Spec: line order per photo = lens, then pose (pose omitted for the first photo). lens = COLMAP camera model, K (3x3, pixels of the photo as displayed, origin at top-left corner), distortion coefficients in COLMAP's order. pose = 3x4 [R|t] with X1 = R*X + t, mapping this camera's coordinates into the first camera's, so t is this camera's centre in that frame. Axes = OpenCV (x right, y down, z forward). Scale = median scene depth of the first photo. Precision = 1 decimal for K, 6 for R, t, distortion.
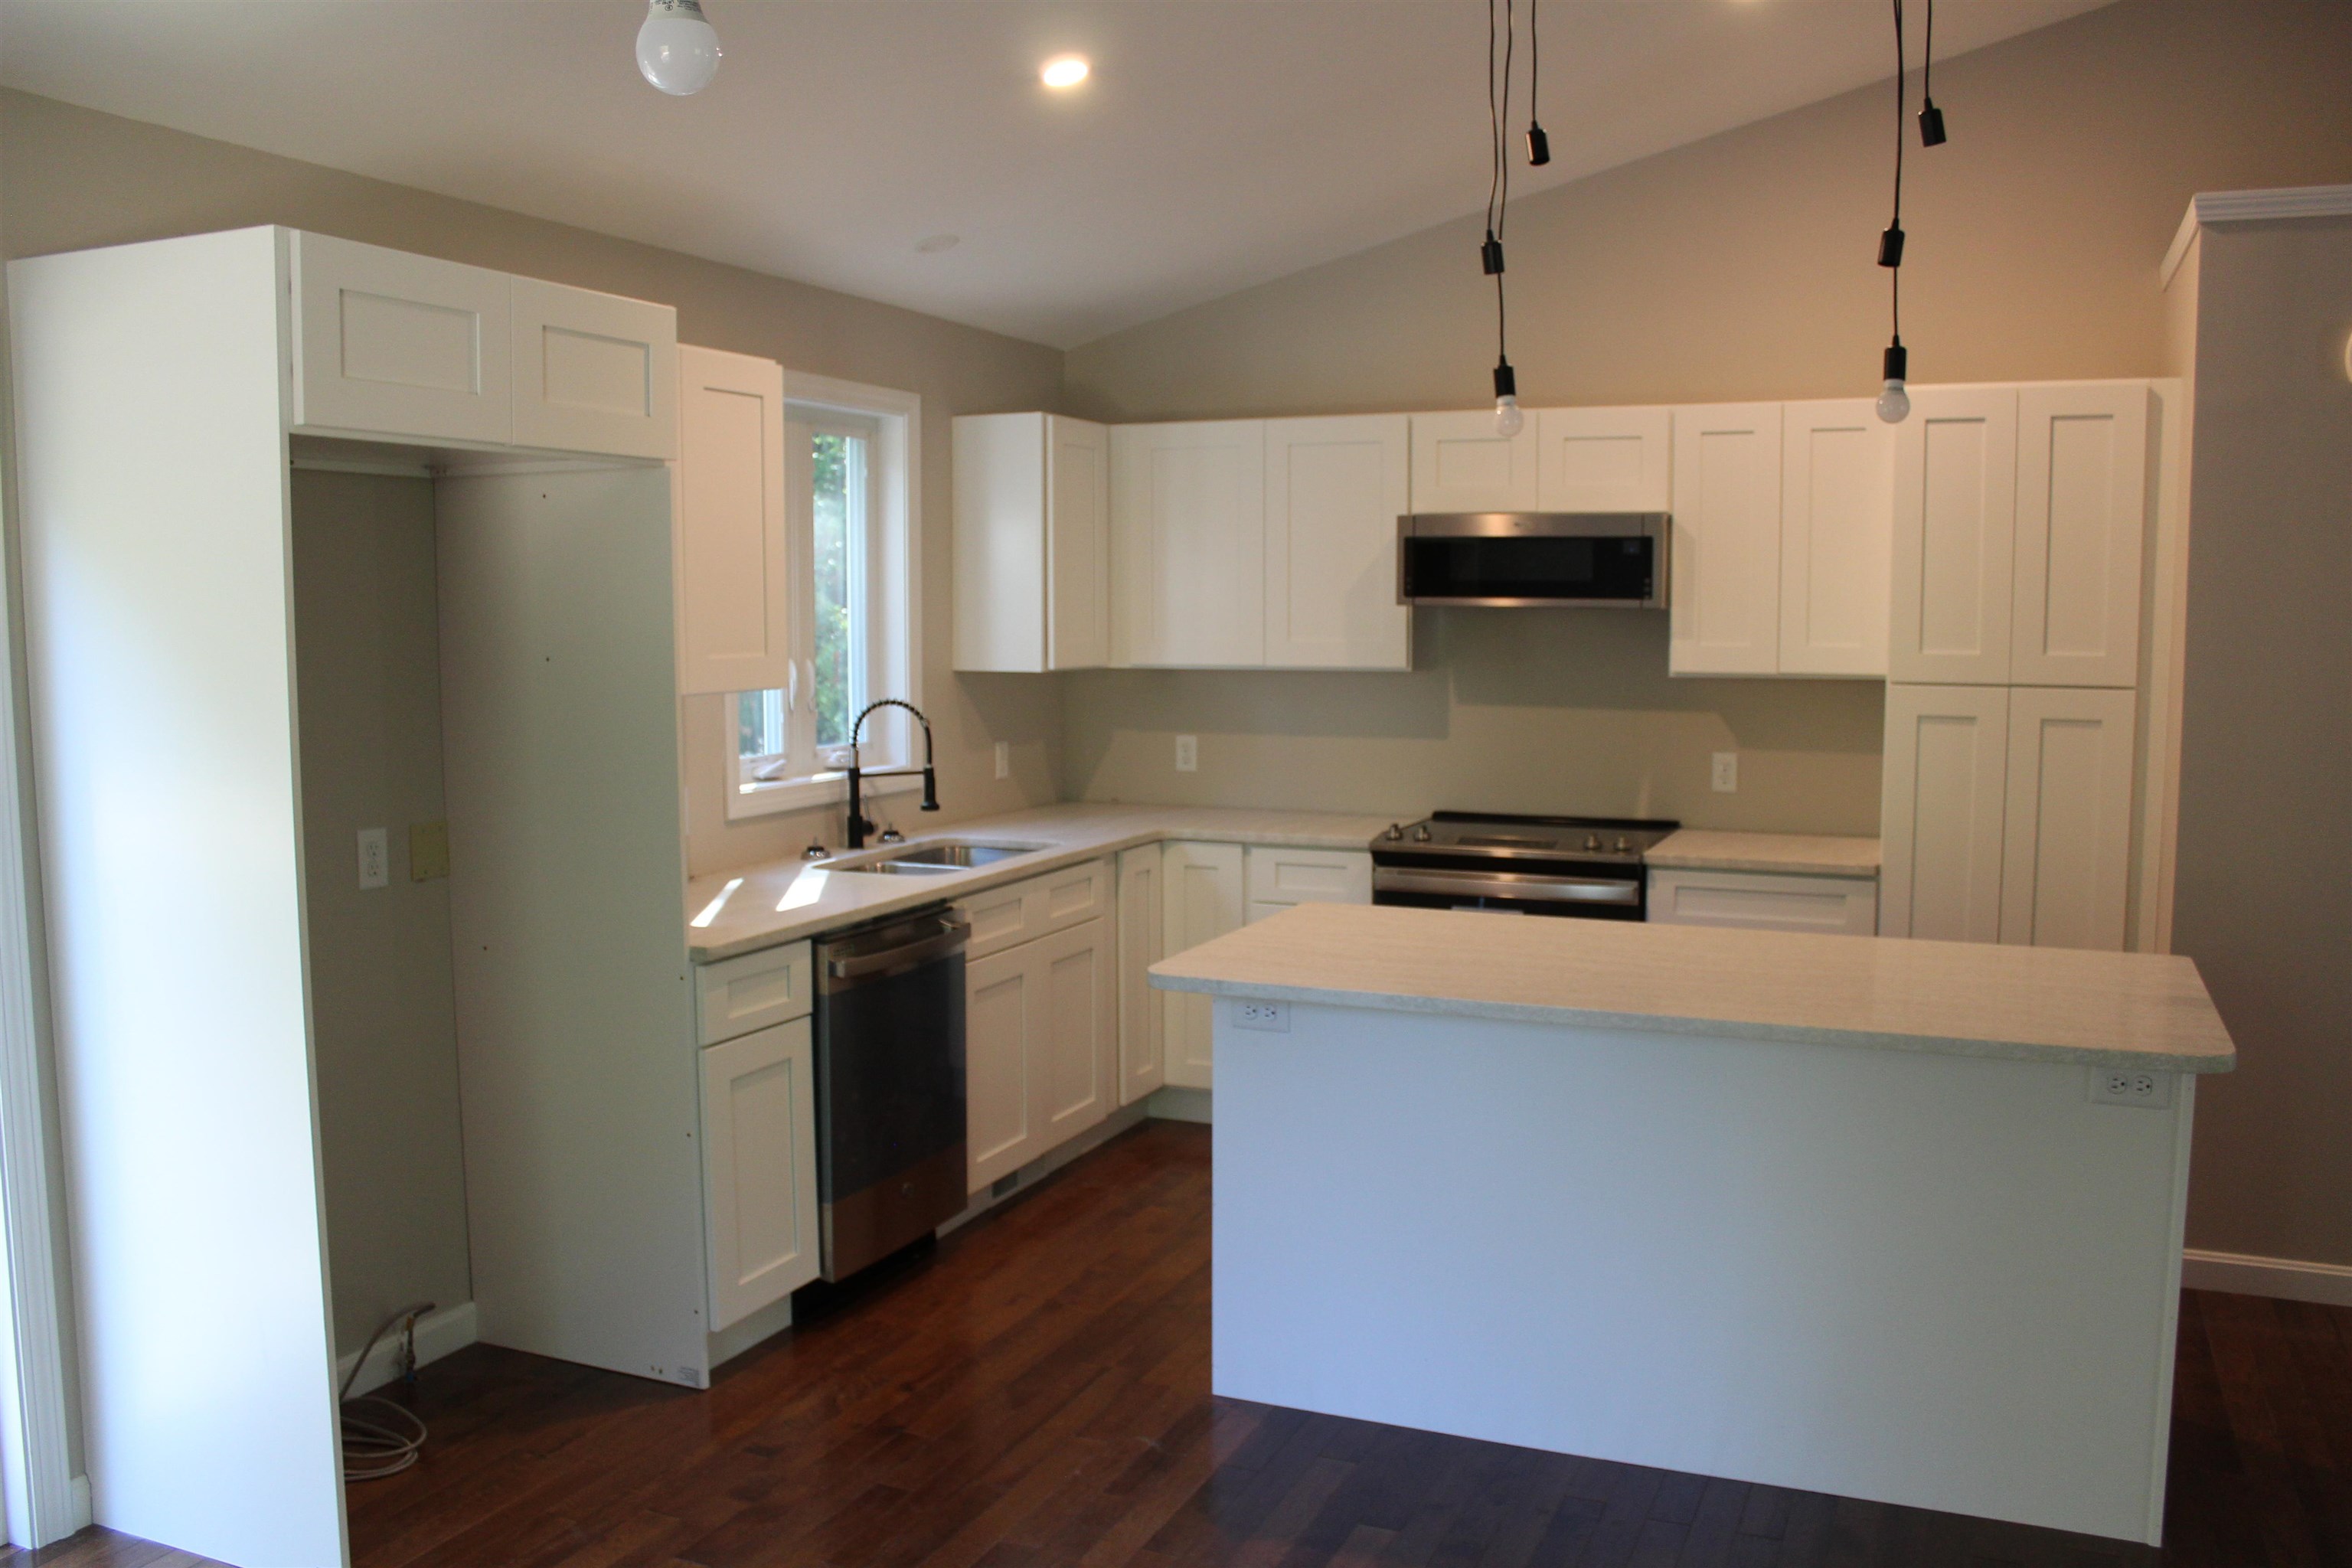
lens RADIAL K [[1968.9, 0, 1178.4], [0, 1968.9, 761.3], [0, 0, 1]] dist [-0.075126, -0.010515]
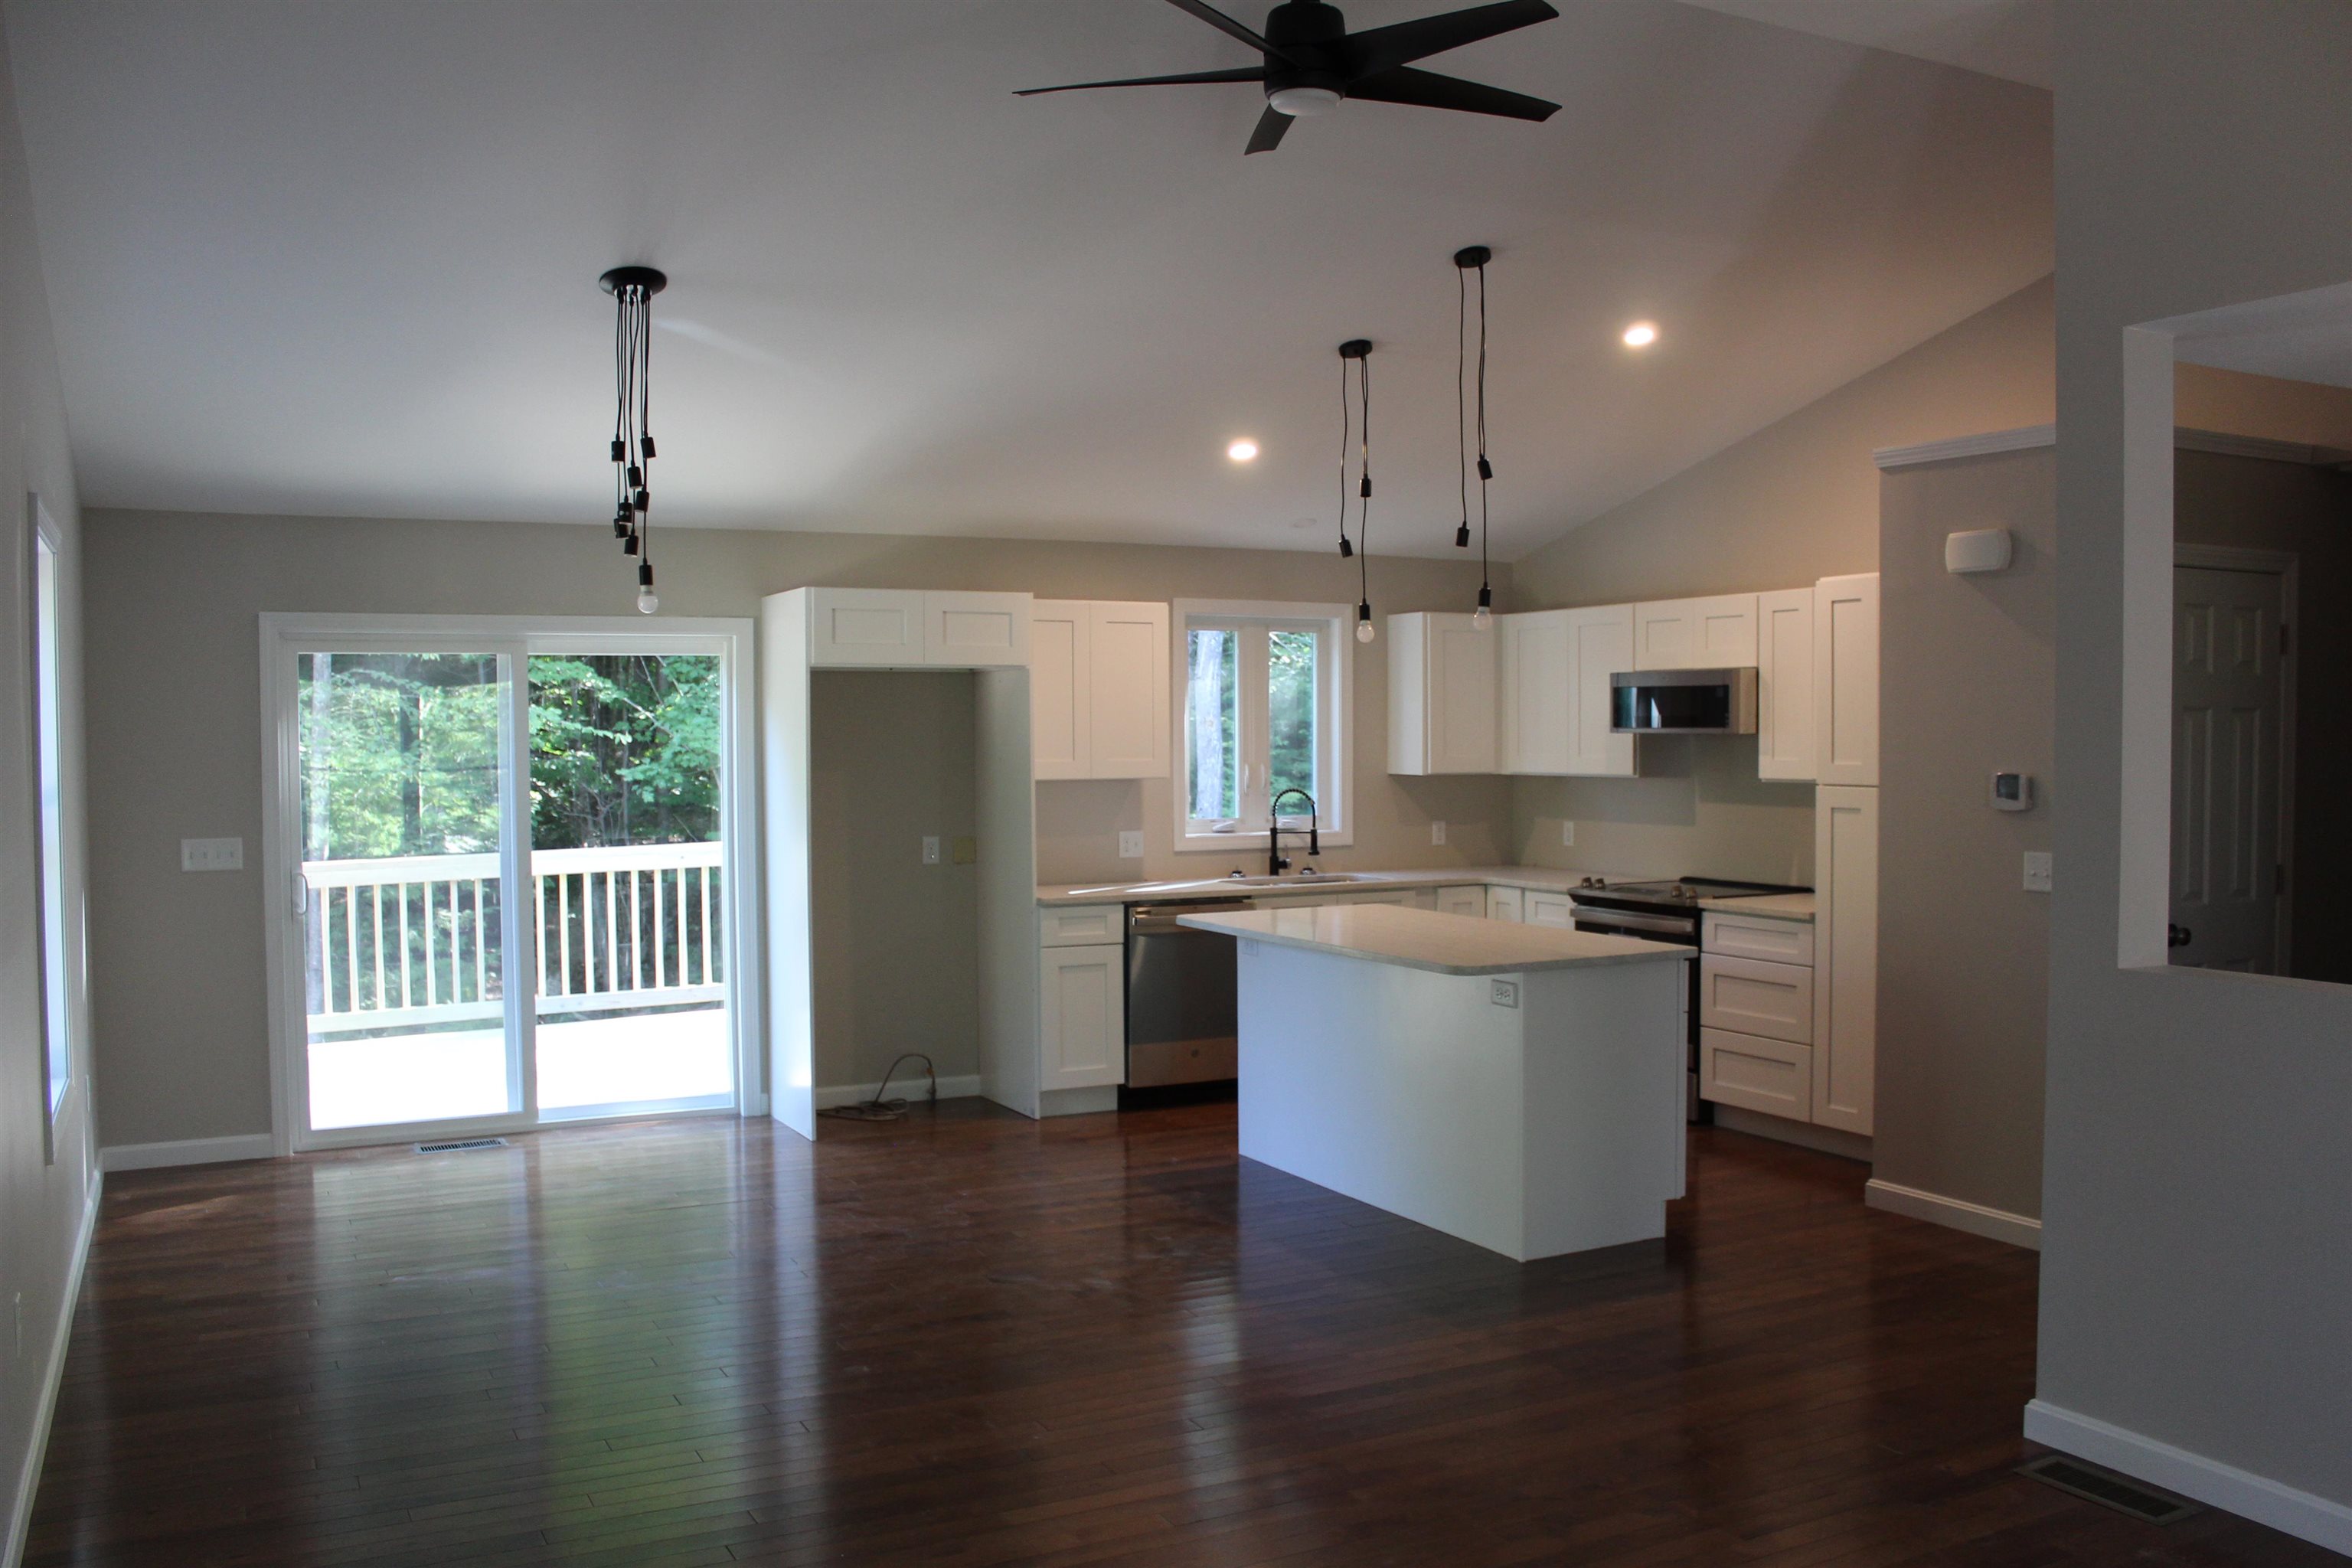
lens RADIAL K [[1968.9, 0, 1171.1], [0, 1968.9, 804.7], [0, 0, 1]] dist [-0.075126, -0.010515]
pose [[0.775405, 0.019185, -0.631173, 0.837848], [-0.046154, 0.998587, -0.026348, 0.031680], [0.629775, 0.049562, 0.775194, -0.380289]]
